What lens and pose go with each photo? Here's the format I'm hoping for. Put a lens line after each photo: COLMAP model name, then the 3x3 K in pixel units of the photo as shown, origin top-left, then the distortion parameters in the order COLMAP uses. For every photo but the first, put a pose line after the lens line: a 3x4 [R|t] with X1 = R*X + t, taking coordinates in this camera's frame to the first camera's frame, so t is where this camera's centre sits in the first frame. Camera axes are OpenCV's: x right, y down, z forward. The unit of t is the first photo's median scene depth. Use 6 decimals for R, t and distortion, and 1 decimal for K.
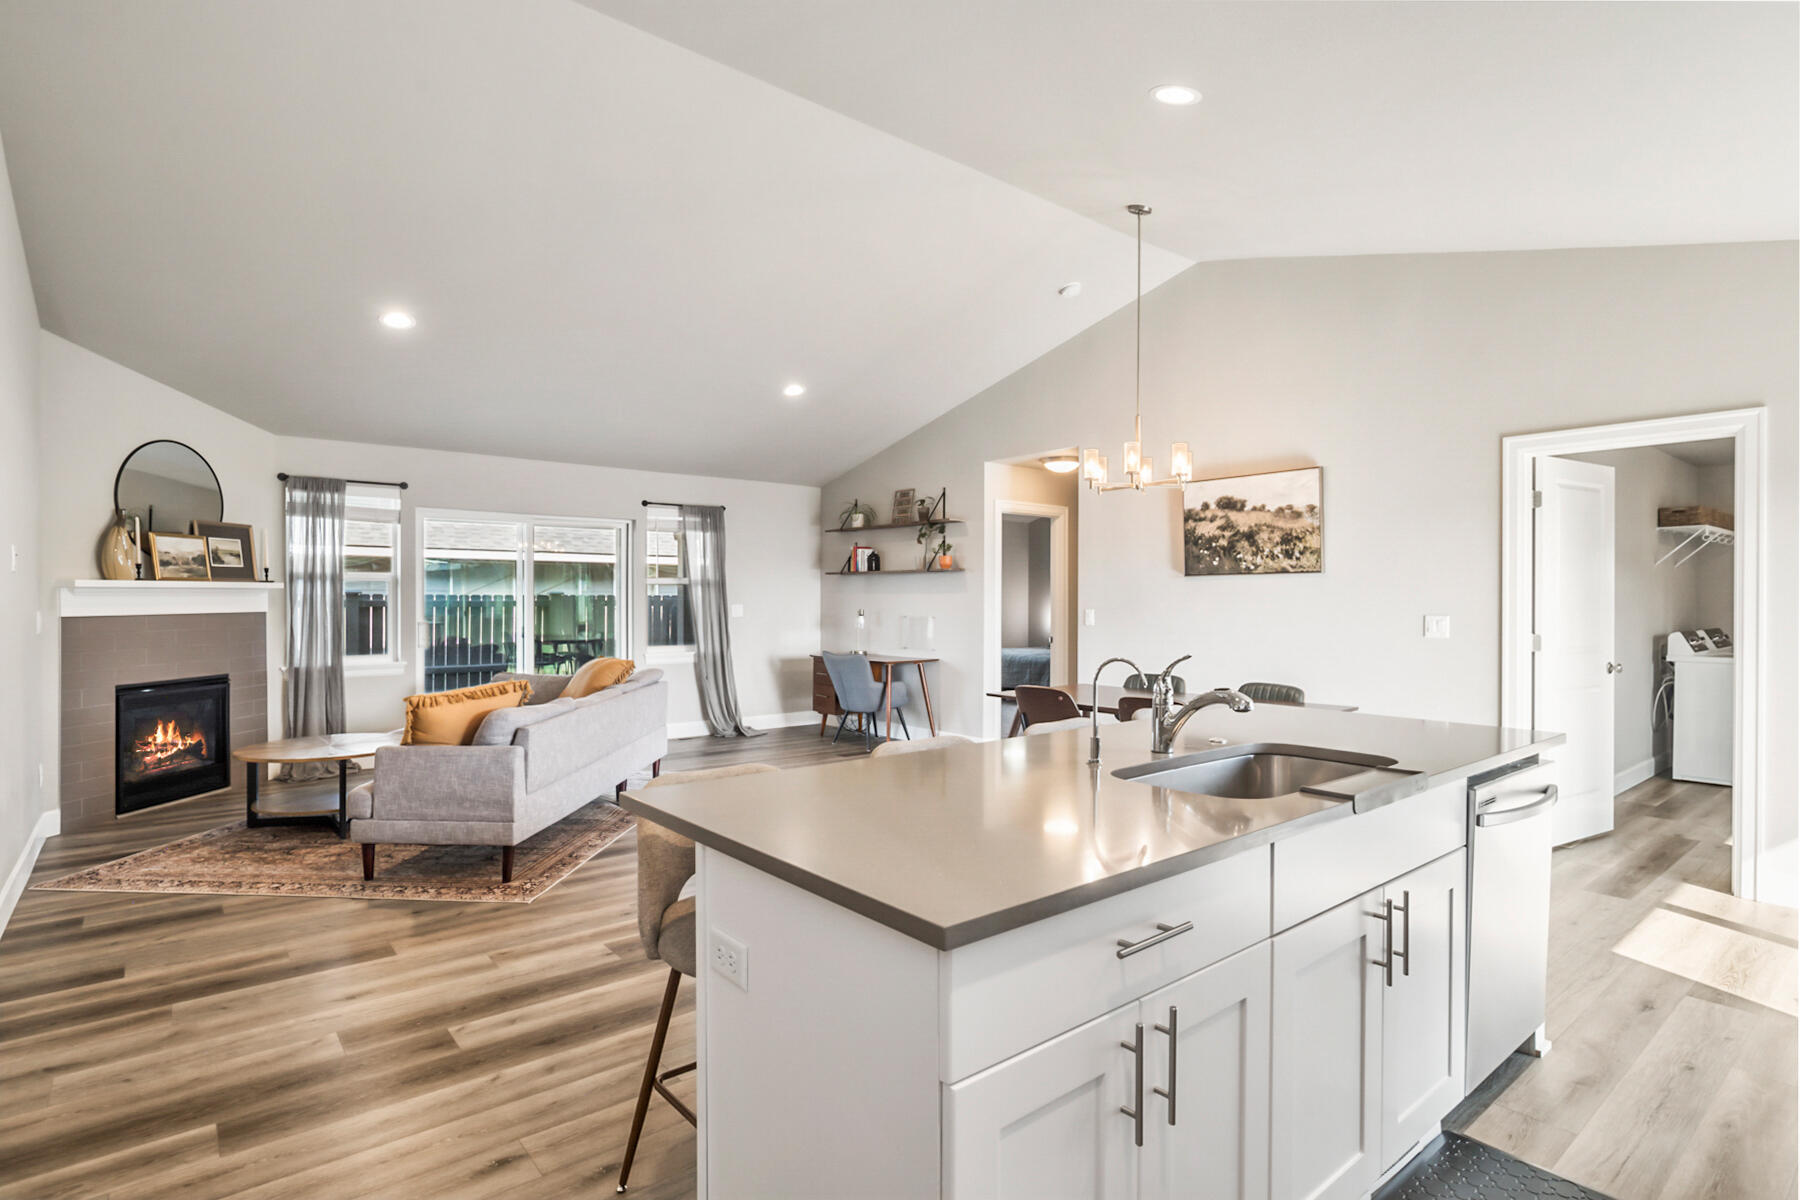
lens RADIAL K [[911.3, 0, 898.1], [0, 911.3, 608.7], [0, 0, 1]] dist [-0.017951, 0.008960]
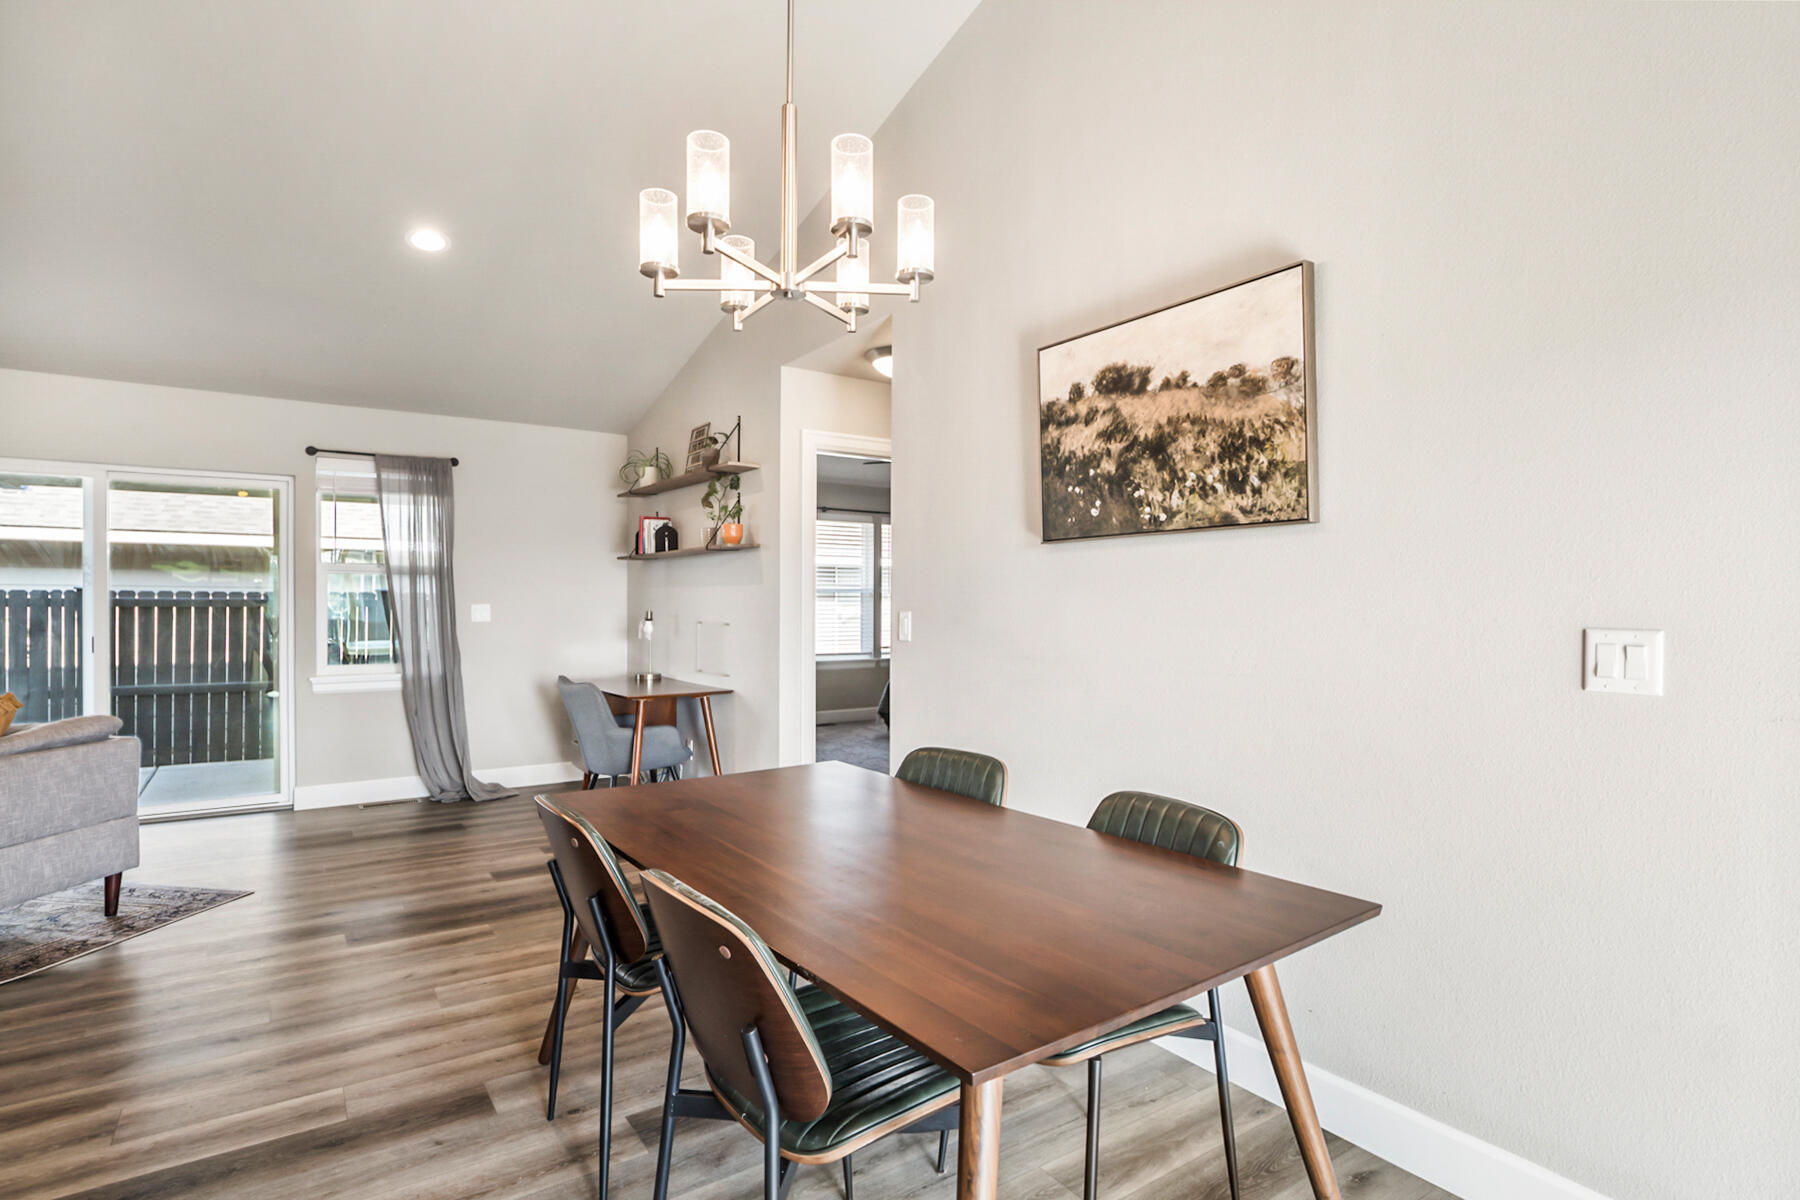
lens RADIAL K [[911.3, 0, 899.6], [0, 911.3, 604.6], [0, 0, 1]] dist [-0.017951, 0.008960]
pose [[0.996202, 0.000534, -0.087076, 0.284857], [-0.001065, 0.999981, -0.006053, 0.000175], [0.087071, 0.006122, 0.996183, 0.517617]]
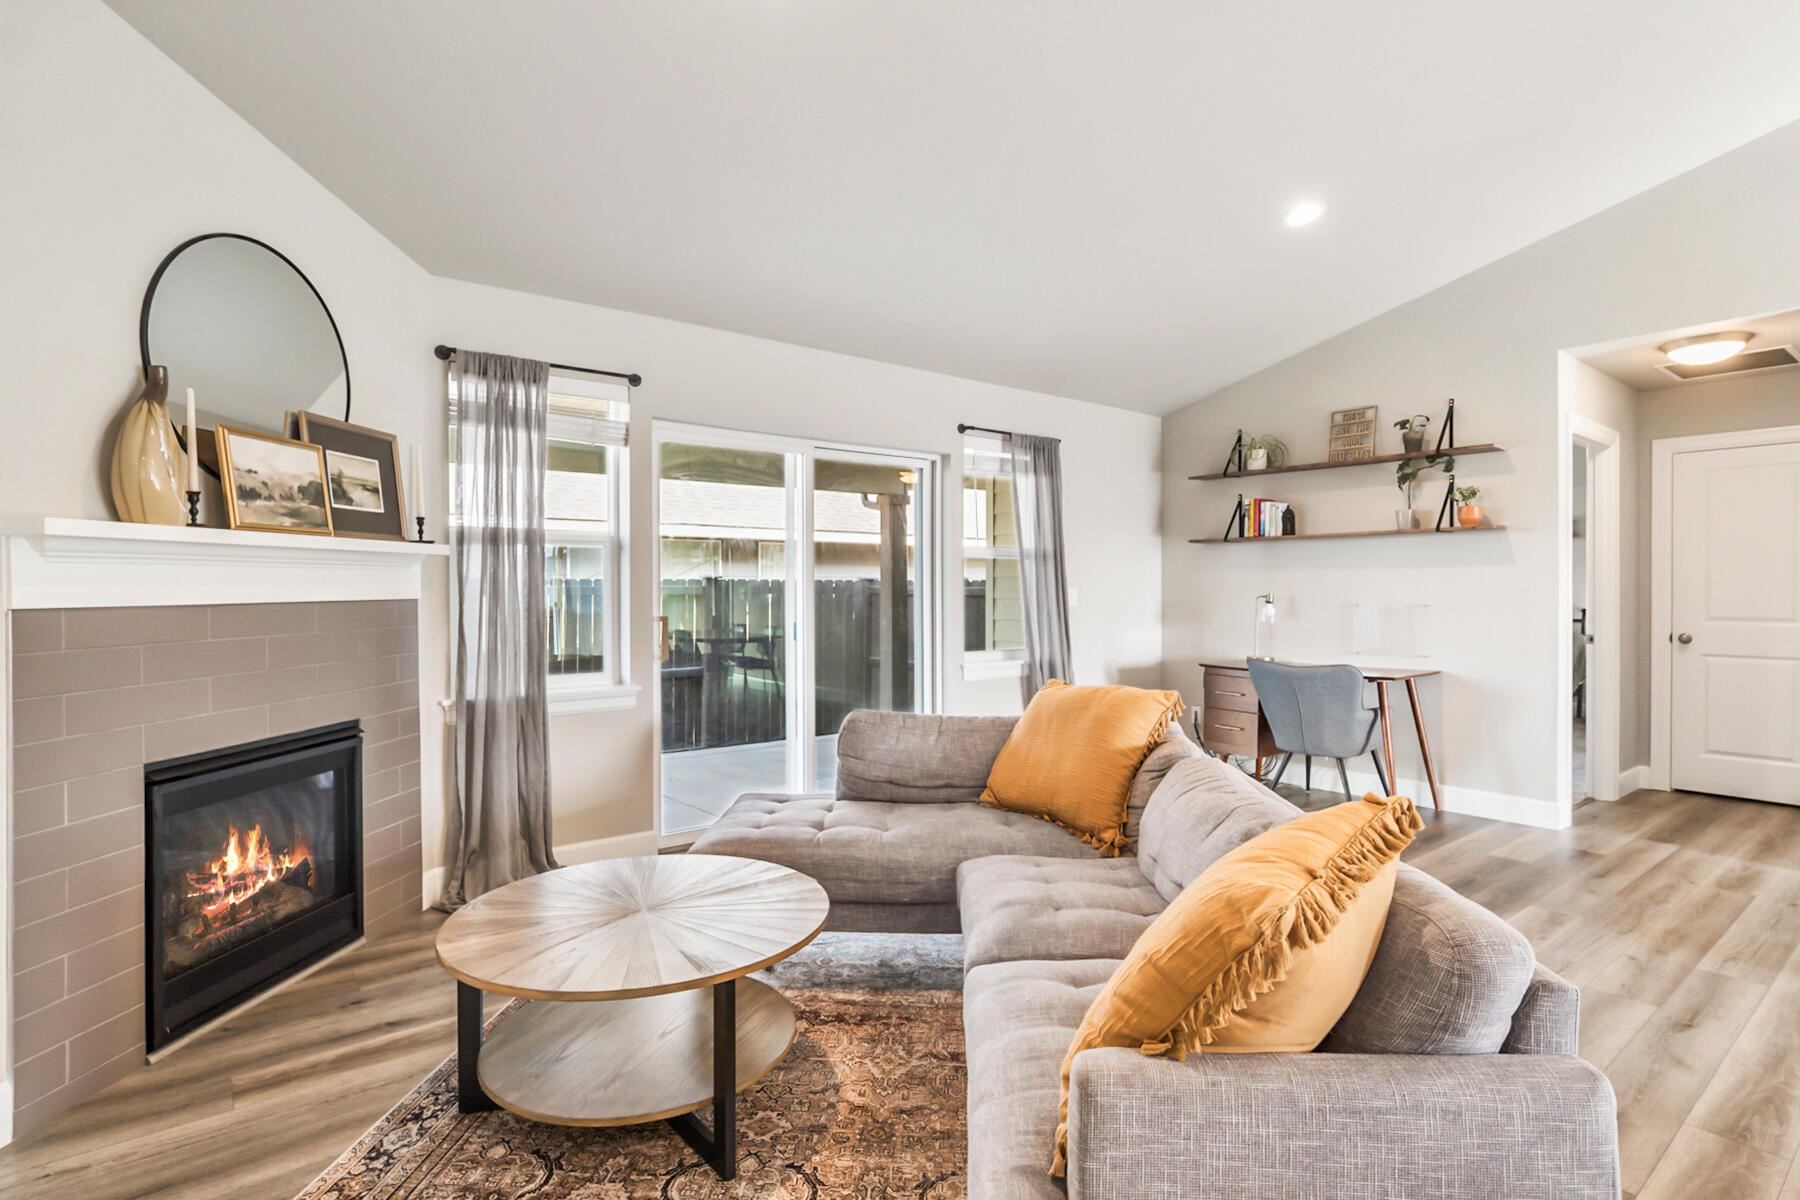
lens RADIAL K [[911.3, 0, 898.5], [0, 911.3, 593.2], [0, 0, 1]] dist [-0.017951, 0.008960]
pose [[0.999913, -0.004474, -0.012370, -0.430488], [0.004395, 0.999969, -0.006478, 0.004992], [0.012399, 0.006423, 0.999903, 0.492823]]
